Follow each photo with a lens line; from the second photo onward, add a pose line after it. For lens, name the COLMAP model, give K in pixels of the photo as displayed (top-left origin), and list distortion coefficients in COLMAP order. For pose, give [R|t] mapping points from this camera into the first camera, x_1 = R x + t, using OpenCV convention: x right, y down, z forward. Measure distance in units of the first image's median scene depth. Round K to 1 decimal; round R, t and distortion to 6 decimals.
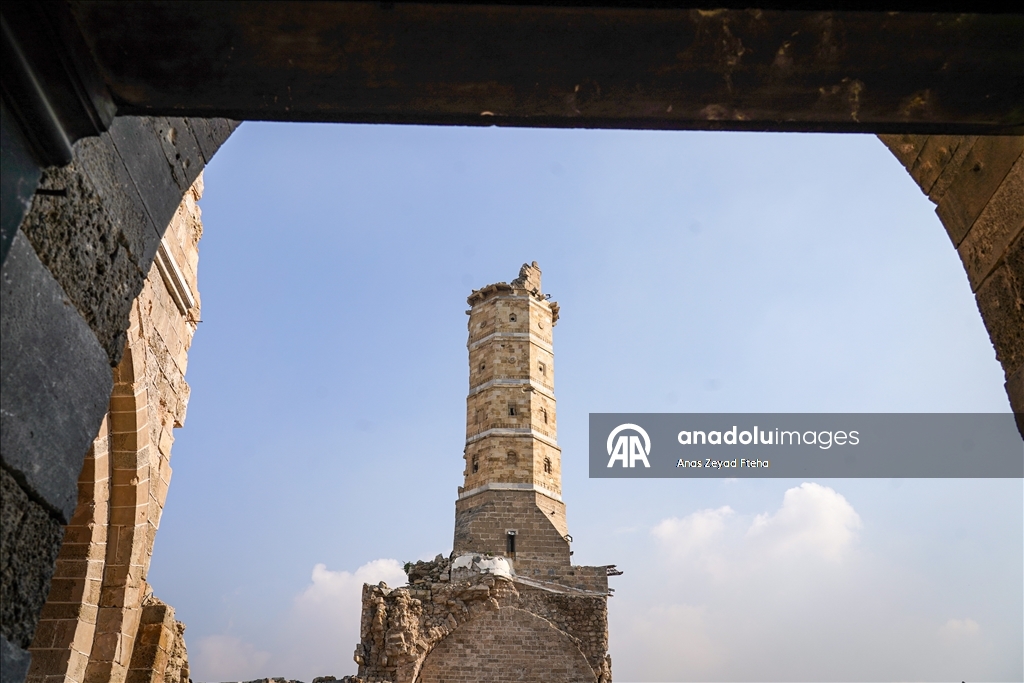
lens RADIAL K [[896.3, 0, 512.0], [0, 896.3, 341.5], [0, 0, 1]] dist [0.033007, -0.008294]
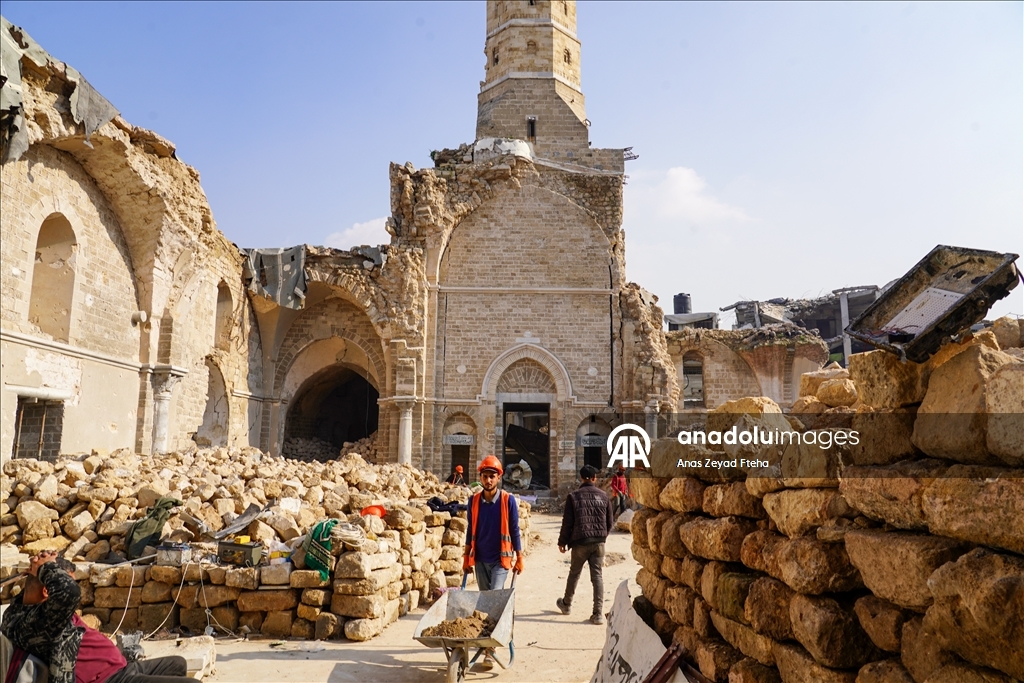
lens RADIAL K [[685.3, 0, 512.3], [0, 685.3, 340.6], [0, 0, 1]] dist [-0.025795, 0.020668]
pose [[0.998965, -0.009734, -0.044422, 0.010025], [0.026084, 0.922820, 0.384348, 0.152628], [0.037252, -0.385109, 0.922119, 0.185588]]
